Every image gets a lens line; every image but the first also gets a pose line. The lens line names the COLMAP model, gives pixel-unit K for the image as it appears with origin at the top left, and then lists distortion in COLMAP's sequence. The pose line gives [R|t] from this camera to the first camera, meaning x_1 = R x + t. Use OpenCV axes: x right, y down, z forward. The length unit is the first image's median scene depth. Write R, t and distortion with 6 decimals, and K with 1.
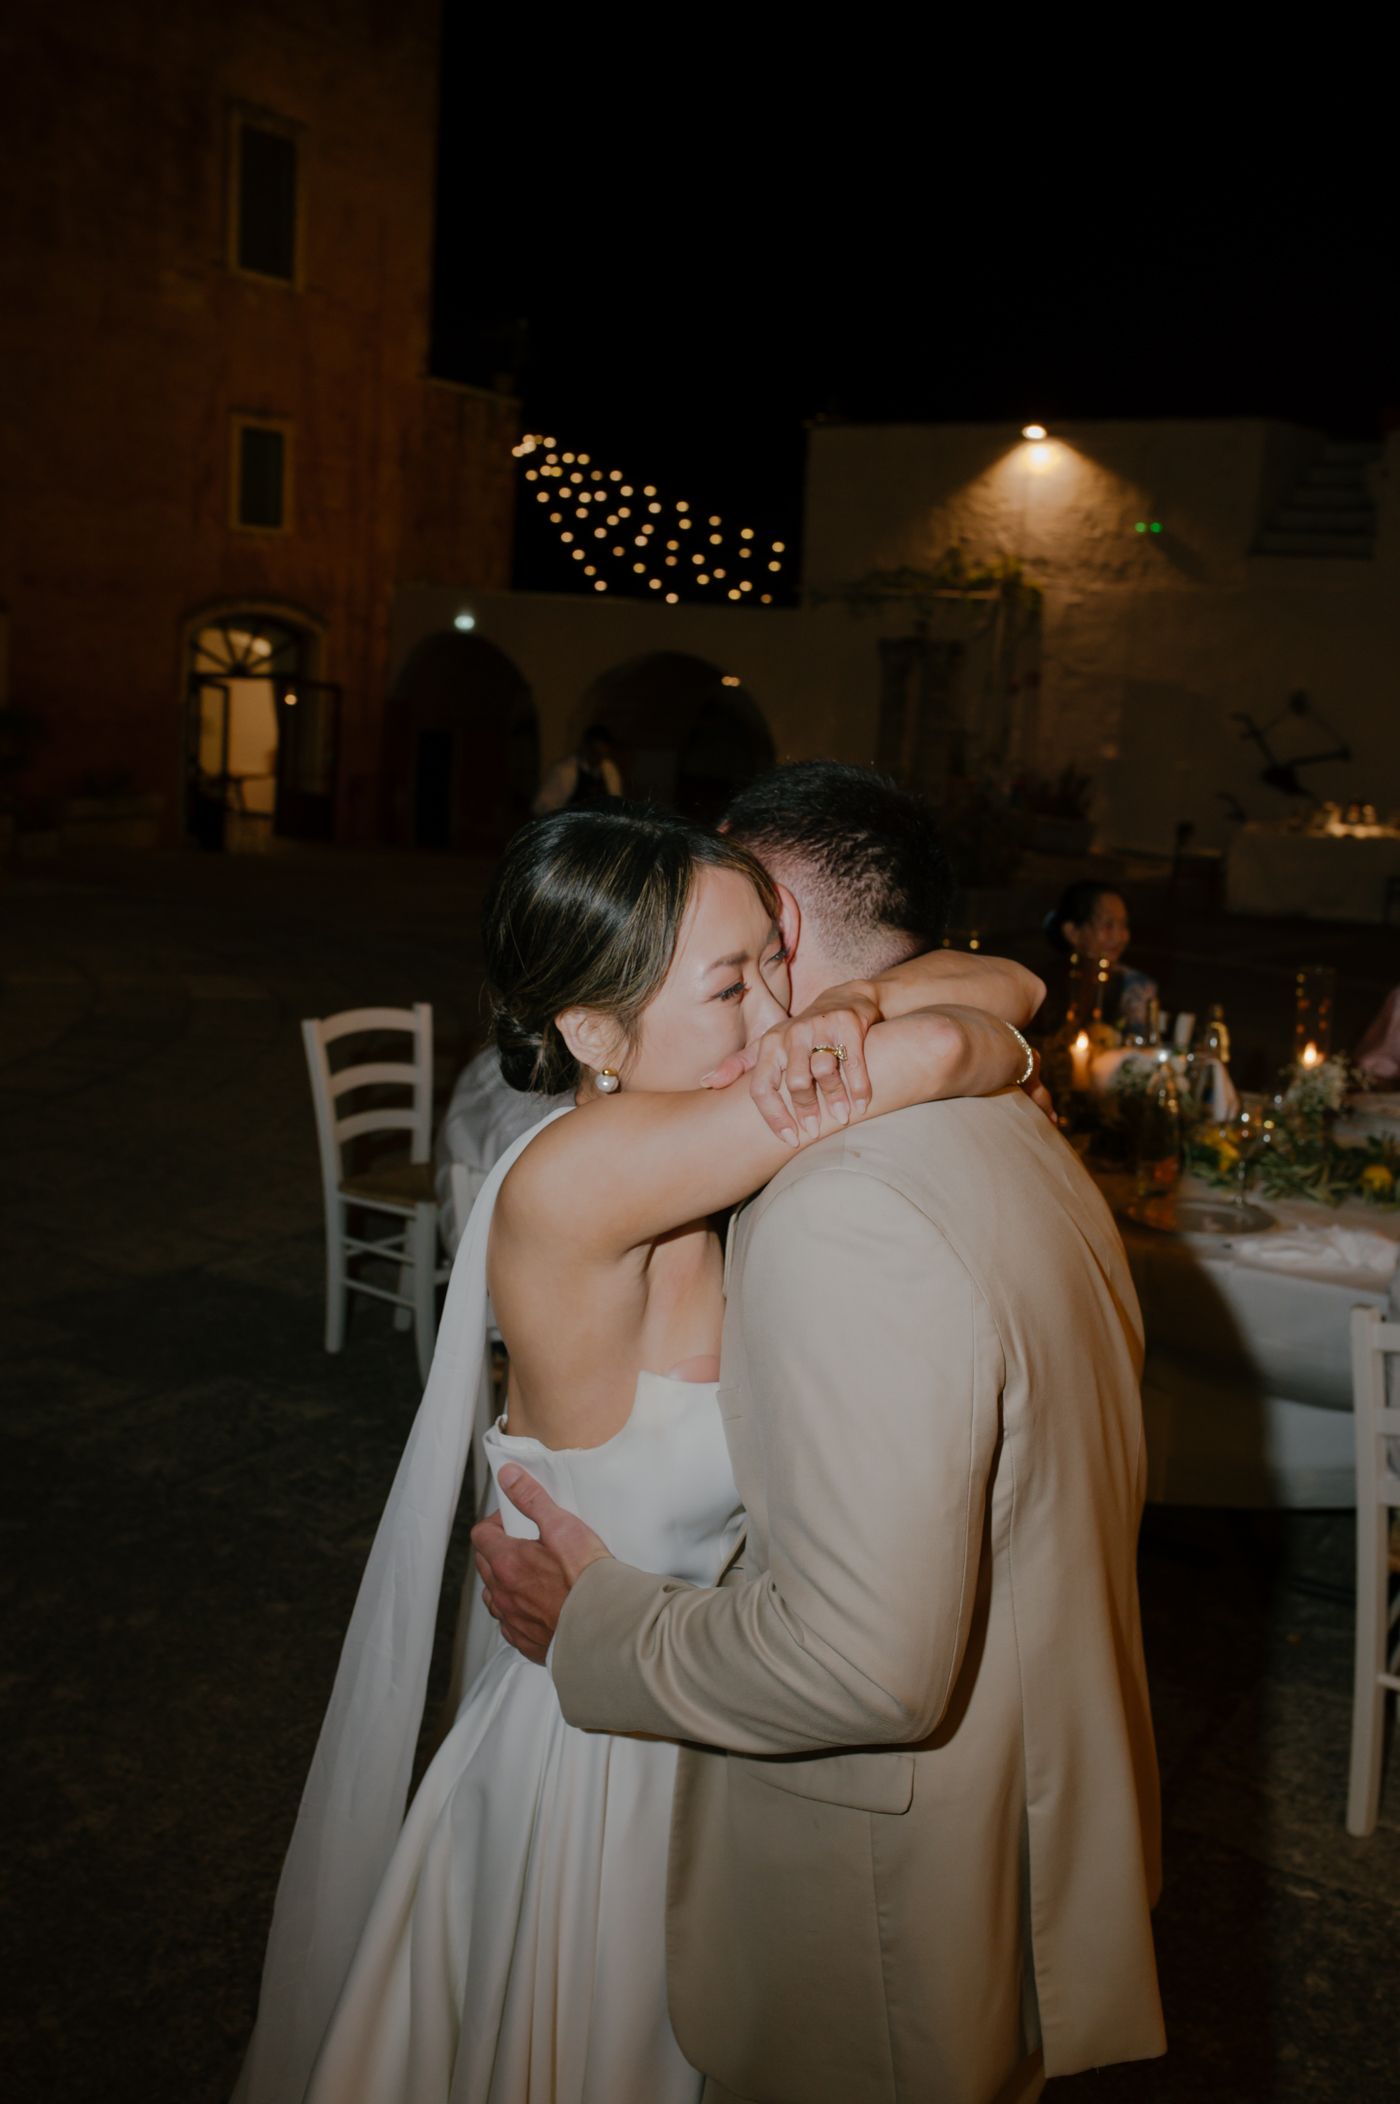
lens RADIAL K [[2377.9, 0, 700.0], [0, 2377.9, 1052.0], [0, 0, 1]] dist [-0.074137, 0.120691]
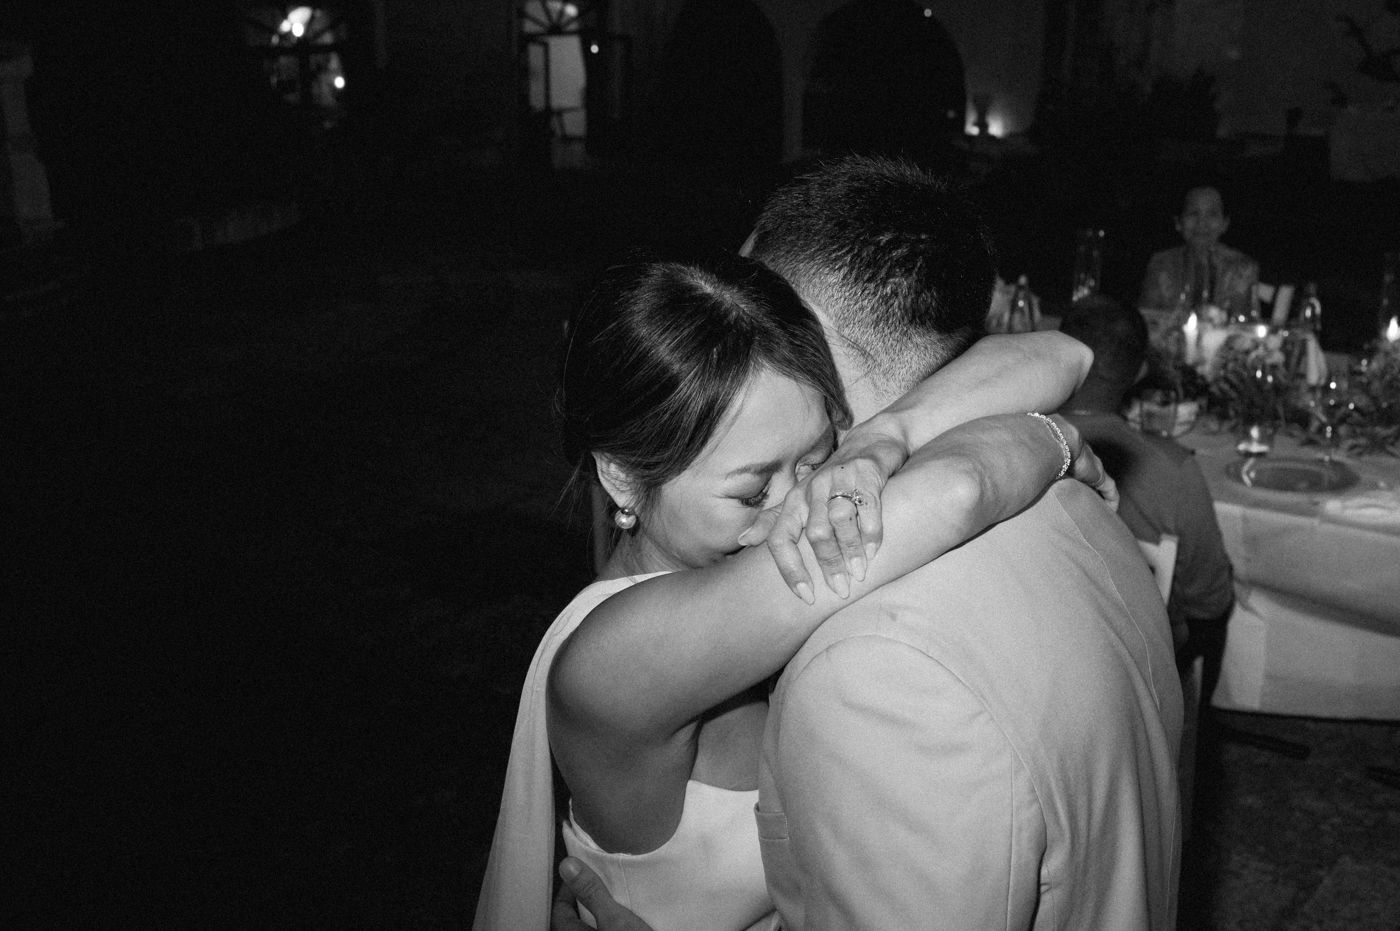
lens RADIAL K [[1582.3, 0, 700.0], [0, 1582.3, 465.5], [0, 0, 1]] dist [-0.074137, 0.120691]
pose [[0.985180, -0.016575, -0.170723, 0.035821], [0.038846, 0.991019, 0.127953, -0.030122], [0.167069, -0.132688, 0.976976, 0.124037]]
